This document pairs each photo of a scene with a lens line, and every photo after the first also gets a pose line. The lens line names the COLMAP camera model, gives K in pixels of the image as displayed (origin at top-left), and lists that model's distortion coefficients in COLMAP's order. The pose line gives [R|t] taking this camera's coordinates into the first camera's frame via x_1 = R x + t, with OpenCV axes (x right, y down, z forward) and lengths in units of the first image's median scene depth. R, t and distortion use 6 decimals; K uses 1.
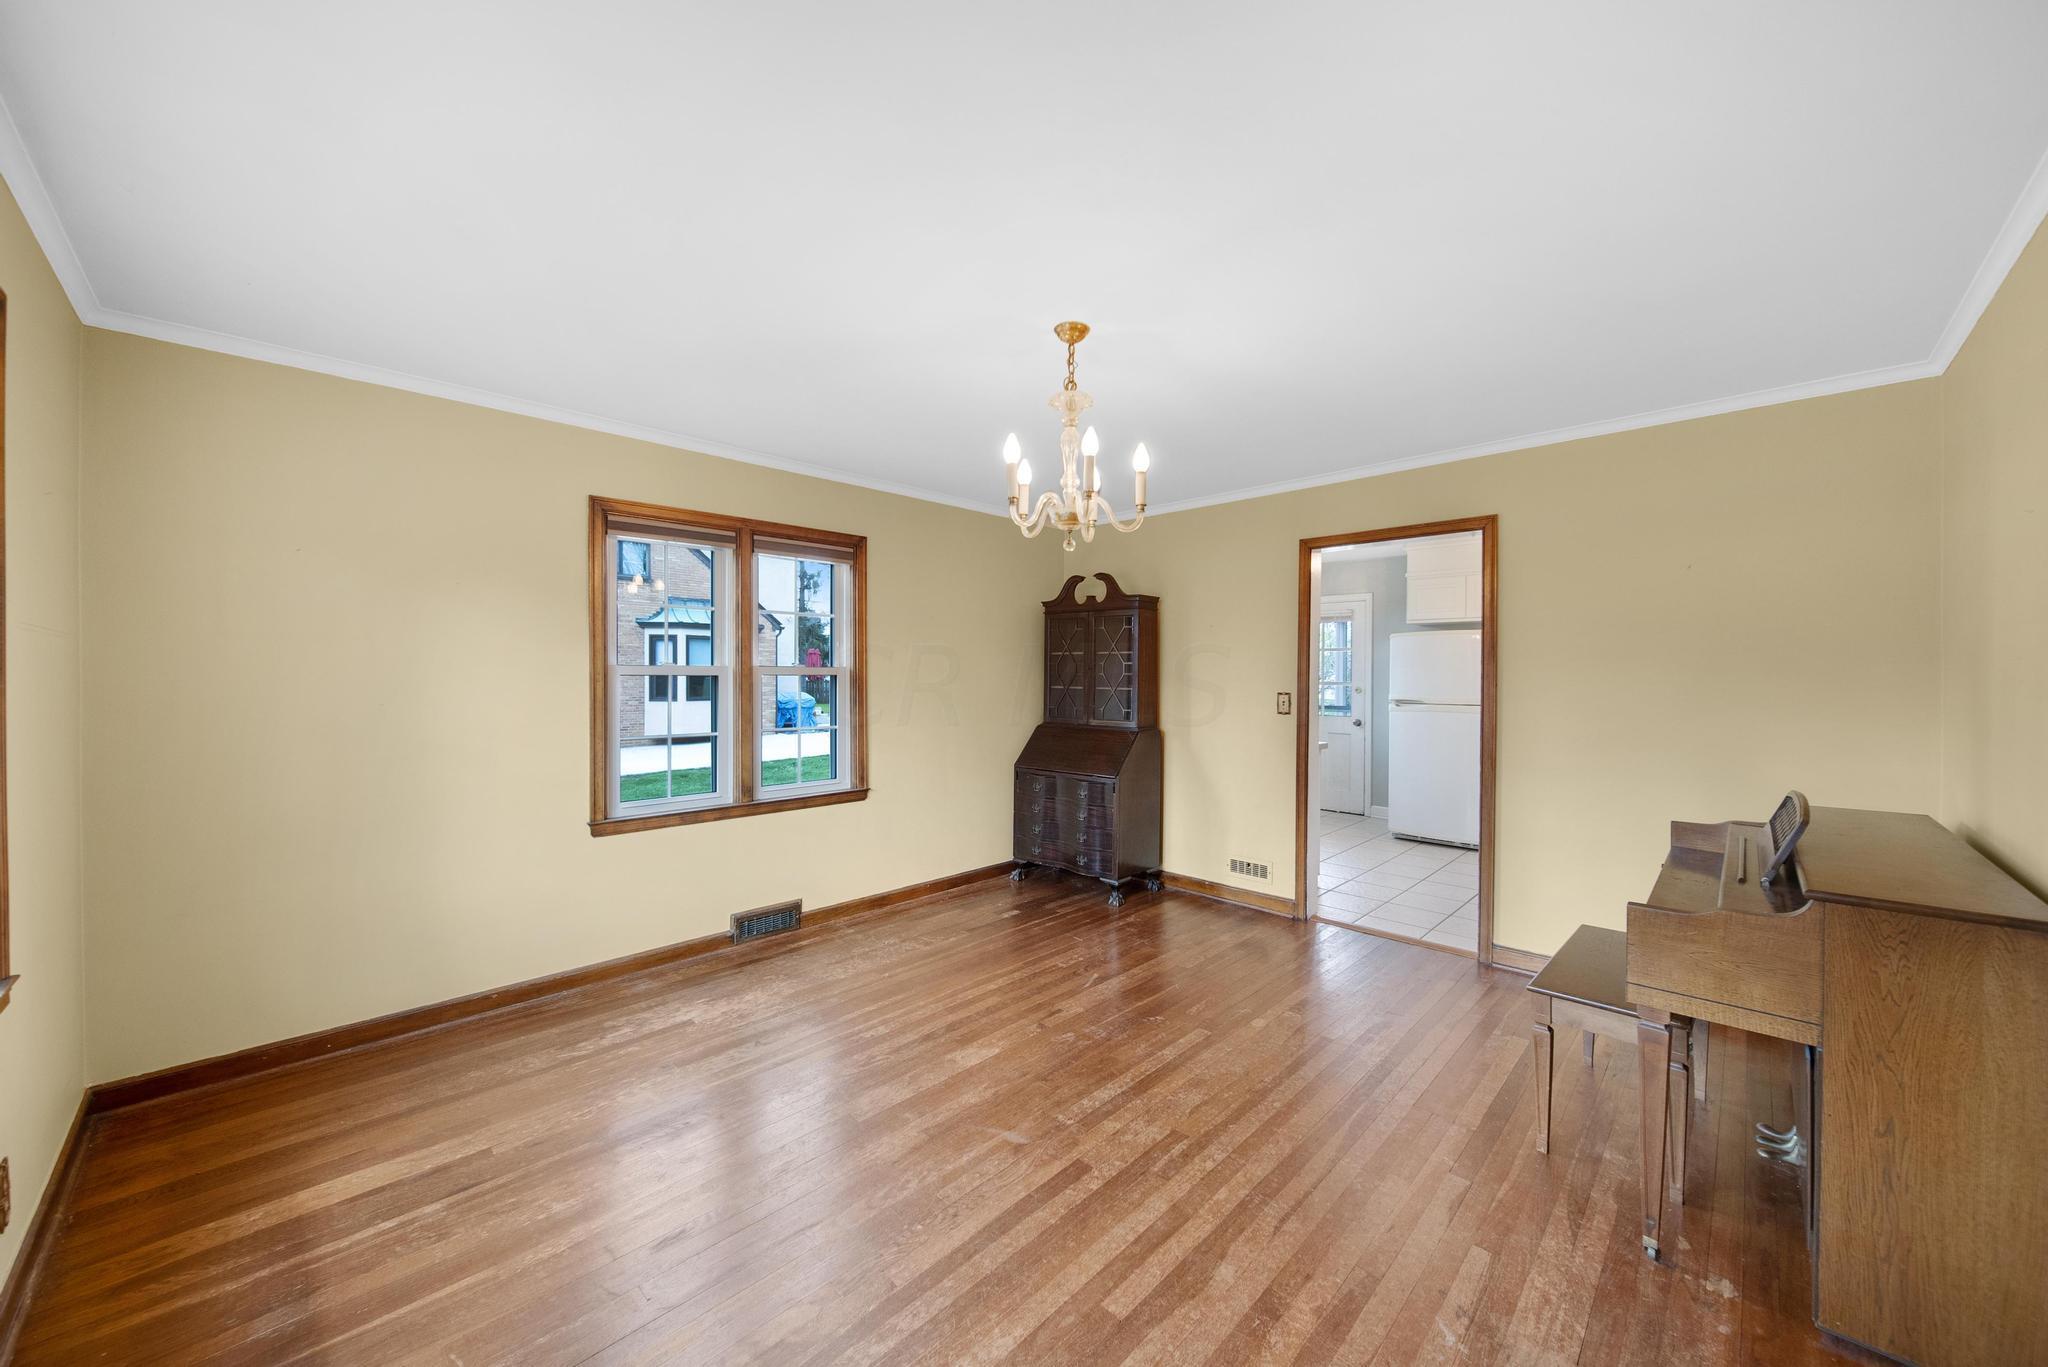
lens RADIAL K [[756.2, 0, 1021.8], [0, 756.2, 680.3], [0, 0, 1]] dist [0.000285, 0.000003]
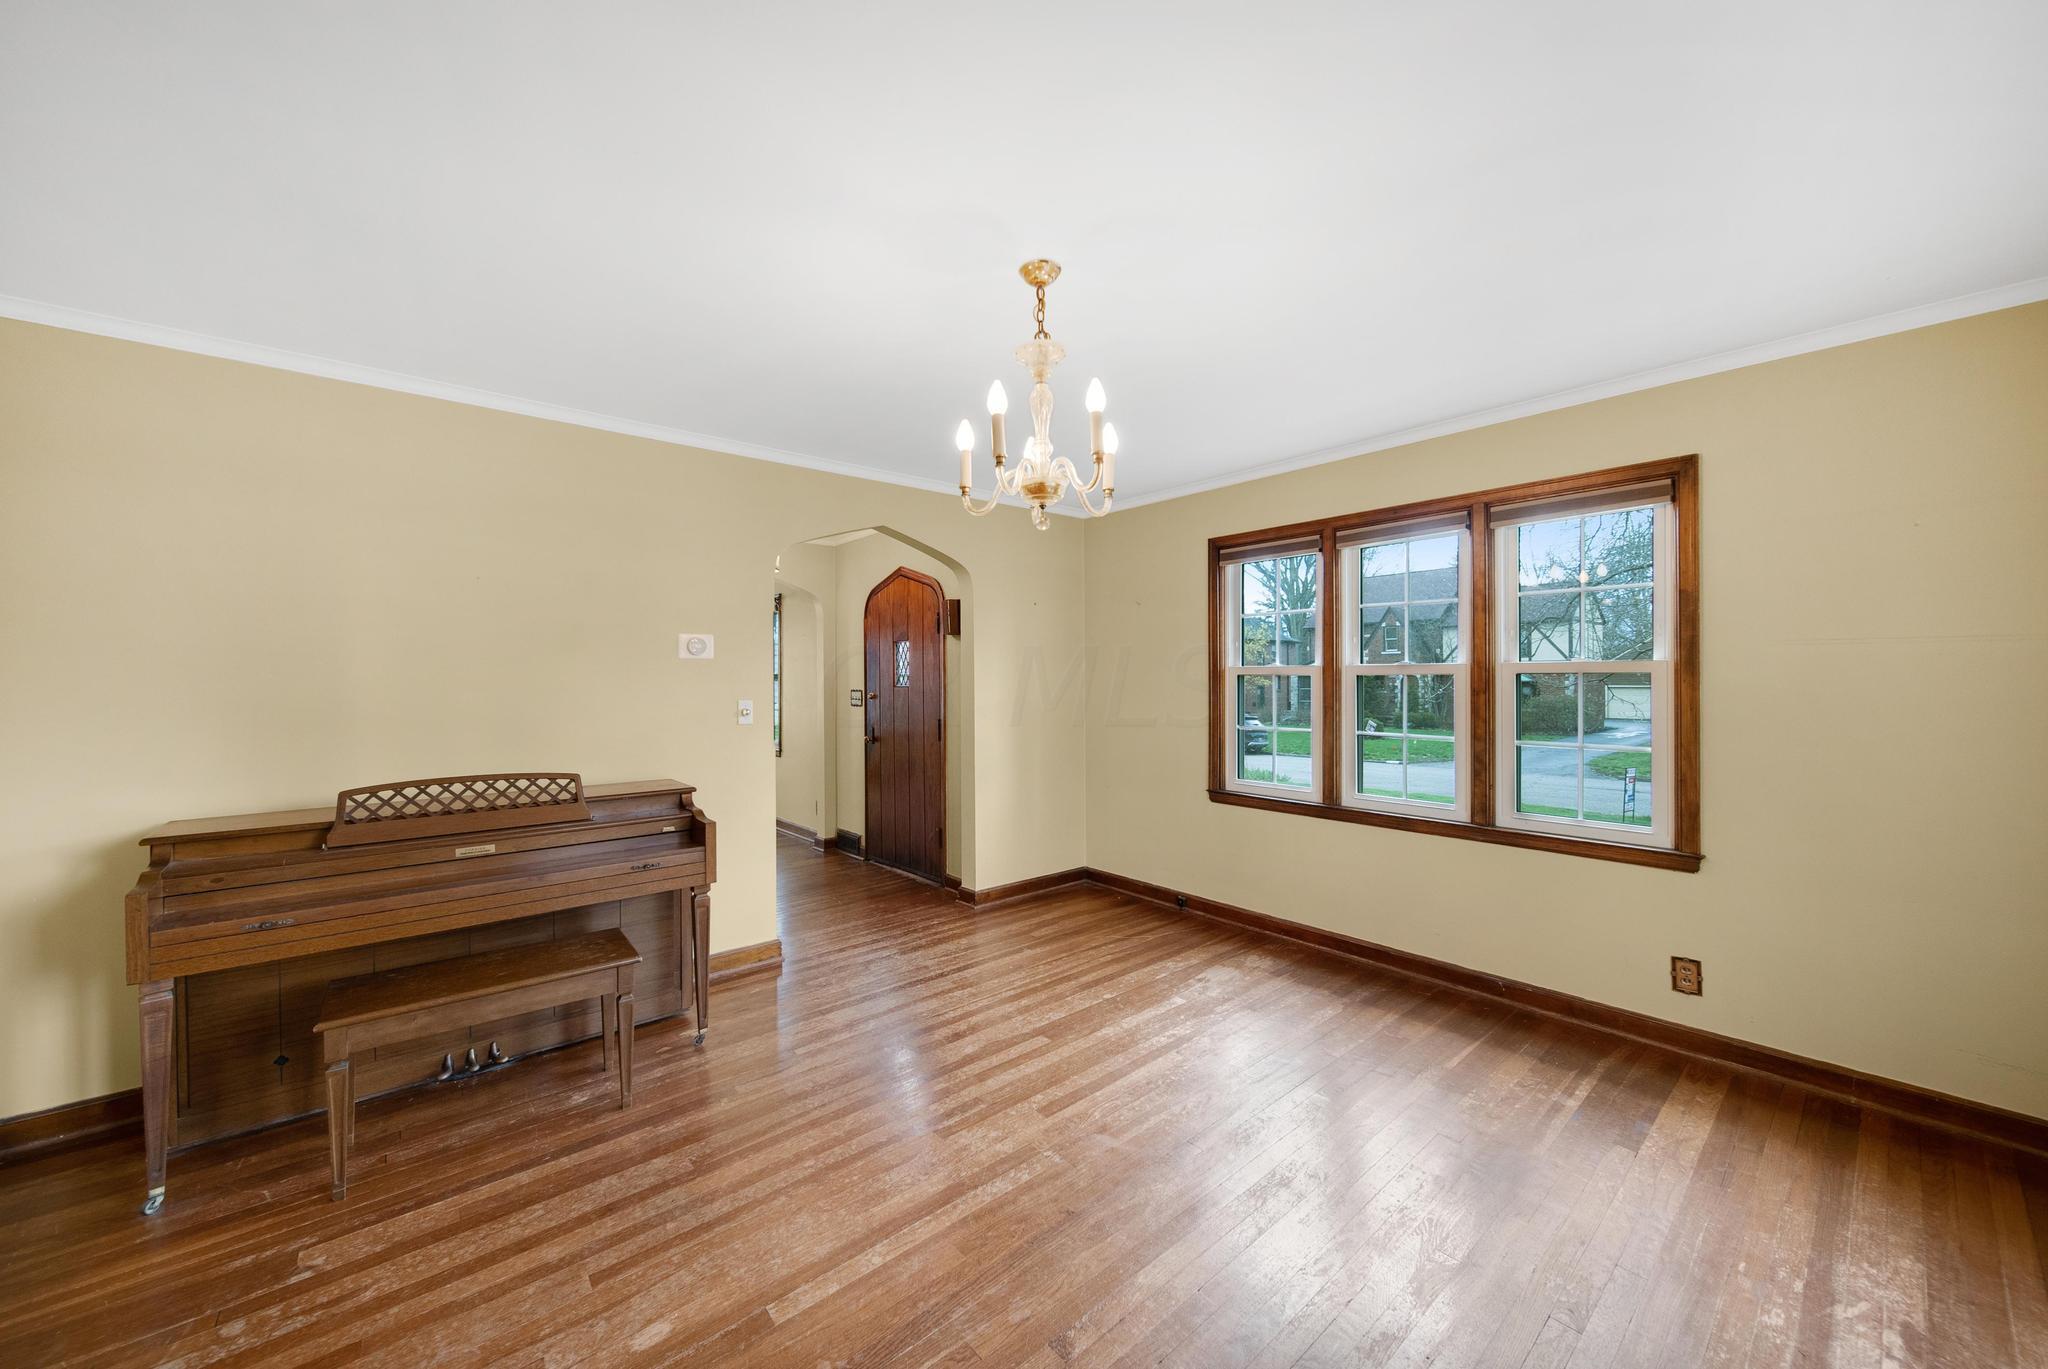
lens RADIAL K [[756.2, 0, 1026.4], [0, 756.2, 682.3], [0, 0, 1]] dist [0.000285, 0.000003]
pose [[-0.996343, 0.001378, 0.085434, 0.009805], [0.002751, 0.999869, 0.015958, -0.017030], [-0.085401, 0.016135, -0.996216, 2.079290]]
